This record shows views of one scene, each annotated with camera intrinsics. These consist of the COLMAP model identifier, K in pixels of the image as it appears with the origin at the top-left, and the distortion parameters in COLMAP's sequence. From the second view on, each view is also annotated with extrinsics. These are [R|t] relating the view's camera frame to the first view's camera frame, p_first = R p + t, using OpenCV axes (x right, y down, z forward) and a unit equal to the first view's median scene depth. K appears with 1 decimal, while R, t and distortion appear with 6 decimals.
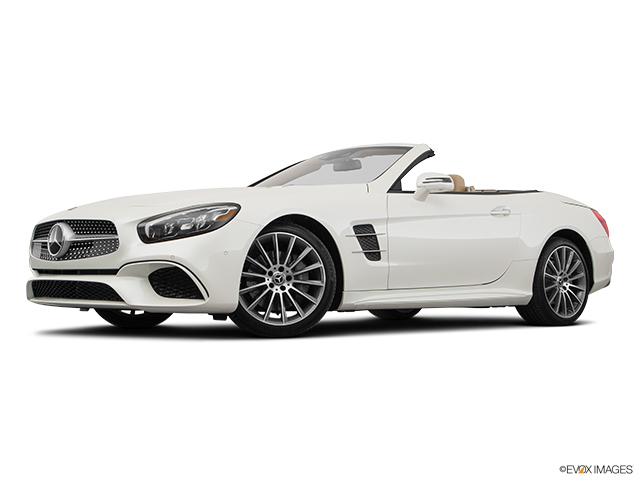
lens RADIAL K [[918.6, 0, 320.4], [0, 918.6, 236.7], [0, 0, 1]] dist [0.050601, 0.000000]
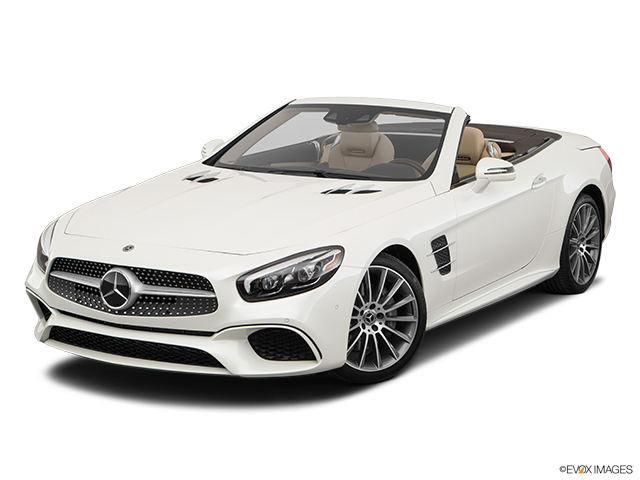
lens RADIAL K [[1281.9, 0, 318.8], [0, 1281.9, 237.8], [0, 0, 1]] dist [0.289814, 0.000000]
pose [[0.962390, -0.047588, 0.267472, -0.418052], [-0.008023, 0.979131, 0.203072, -0.278844], [-0.271554, -0.197581, 0.941924, -0.133605]]
